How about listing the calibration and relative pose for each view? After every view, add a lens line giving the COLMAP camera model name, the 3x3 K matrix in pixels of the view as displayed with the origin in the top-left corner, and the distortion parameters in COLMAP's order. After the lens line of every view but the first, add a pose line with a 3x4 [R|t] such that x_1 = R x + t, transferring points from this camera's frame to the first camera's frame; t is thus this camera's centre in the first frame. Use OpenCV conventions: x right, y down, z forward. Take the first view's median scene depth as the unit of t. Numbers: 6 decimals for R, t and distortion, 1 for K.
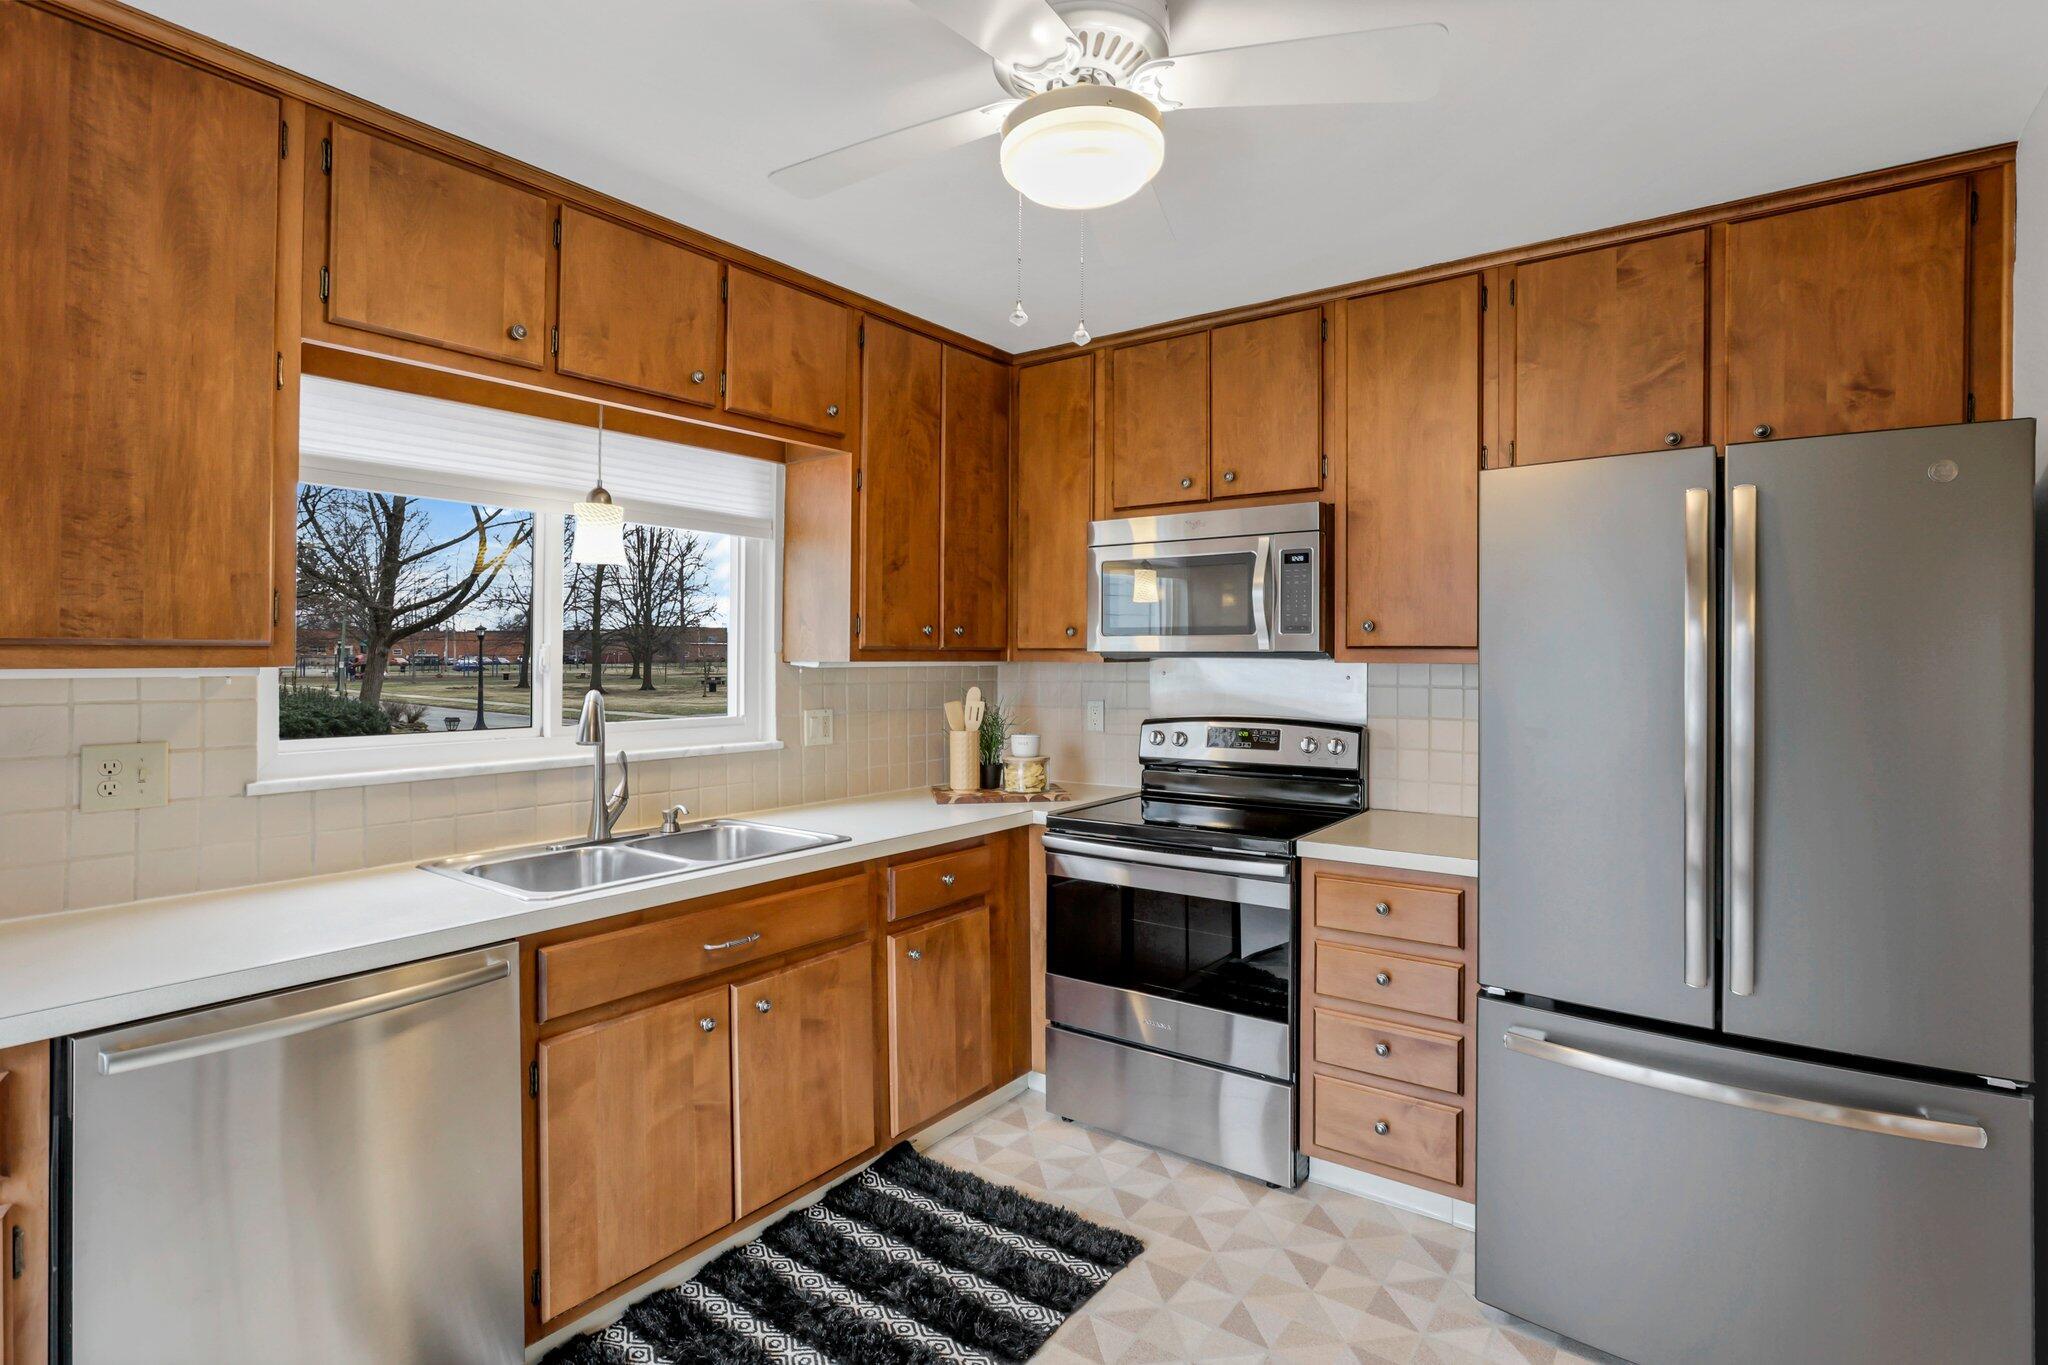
lens RADIAL K [[1023.5, 0, 1019.5], [0, 1023.5, 662.9], [0, 0, 1]] dist [-0.055435, 0.038713]
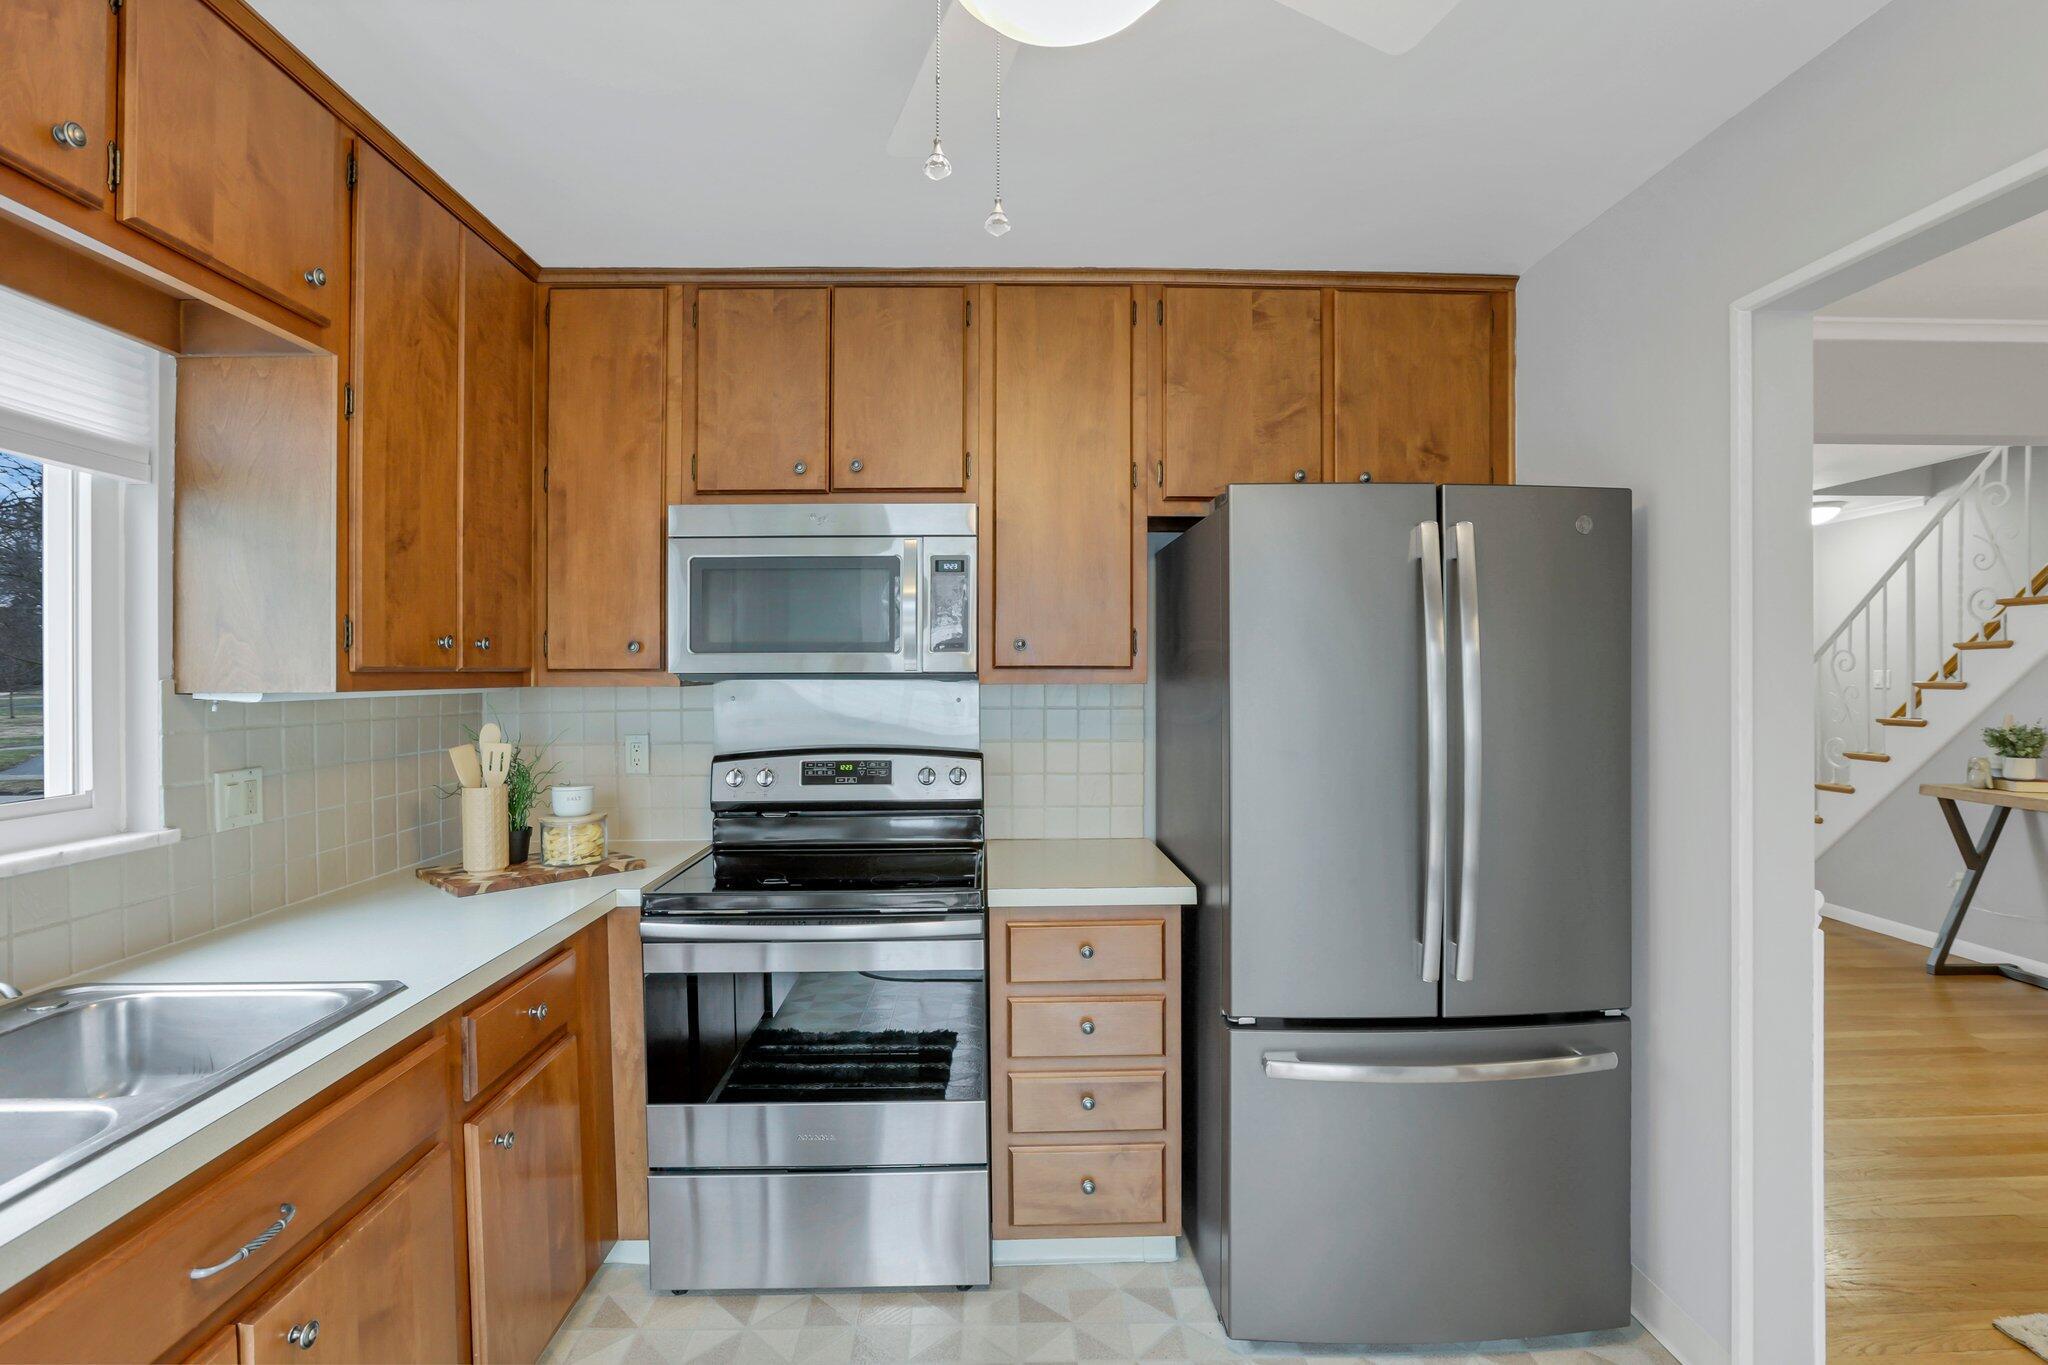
lens RADIAL K [[997.8, 0, 1016.7], [0, 997.8, 683.1], [0, 0, 1]] dist [-0.047261, 0.023172]
pose [[0.786867, -0.012180, 0.617003, -0.204385], [0.009034, 0.999925, 0.008219, -0.007893], [-0.617057, -0.000894, 0.786918, 0.271923]]
